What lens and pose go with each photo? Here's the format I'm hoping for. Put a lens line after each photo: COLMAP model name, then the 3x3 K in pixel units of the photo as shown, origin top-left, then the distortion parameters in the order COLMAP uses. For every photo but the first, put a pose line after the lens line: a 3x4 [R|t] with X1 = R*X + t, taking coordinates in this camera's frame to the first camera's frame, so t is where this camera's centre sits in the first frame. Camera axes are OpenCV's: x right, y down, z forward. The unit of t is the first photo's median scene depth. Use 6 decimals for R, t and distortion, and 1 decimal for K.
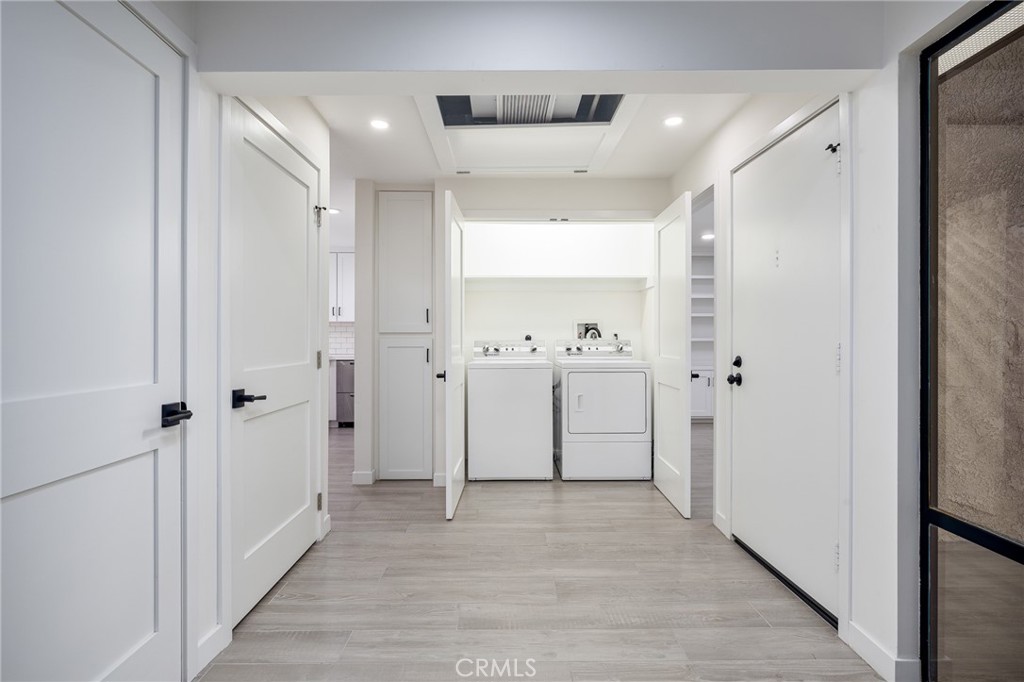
lens RADIAL K [[537.7, 0, 511.2], [0, 537.7, 338.7], [0, 0, 1]] dist [0.001938, 0.000438]
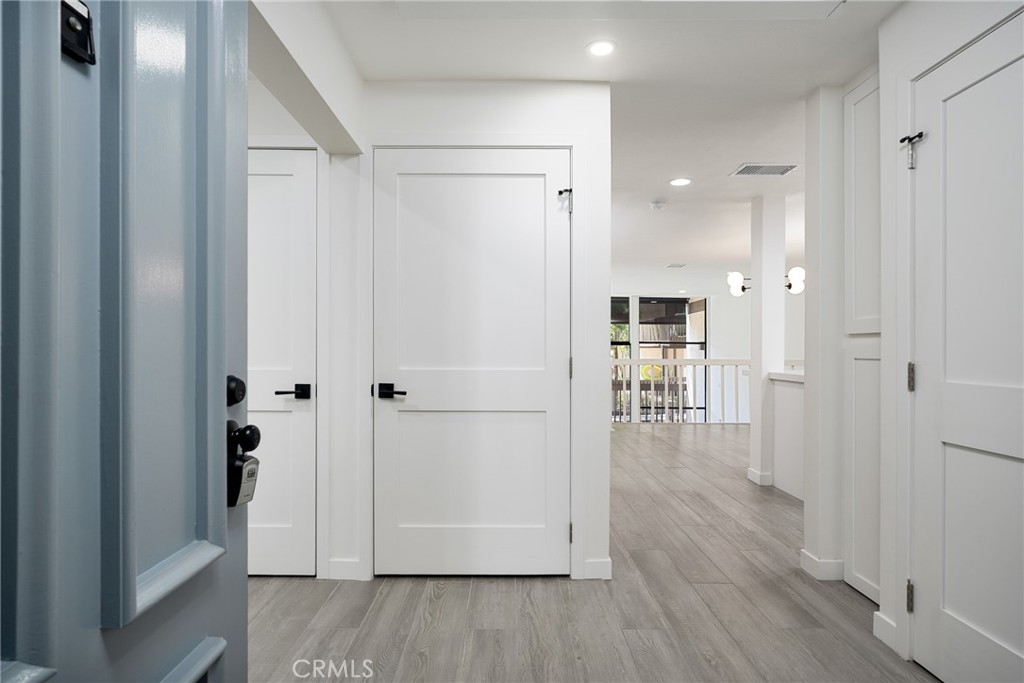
lens RADIAL K [[537.7, 0, 510.6], [0, 537.7, 343.0], [0, 0, 1]] dist [0.001938, 0.000438]
pose [[-0.011359, -0.002574, -0.999932, 0.608371], [-0.003536, 0.999991, -0.002534, 0.001593], [0.999929, 0.003507, -0.011368, 1.089445]]
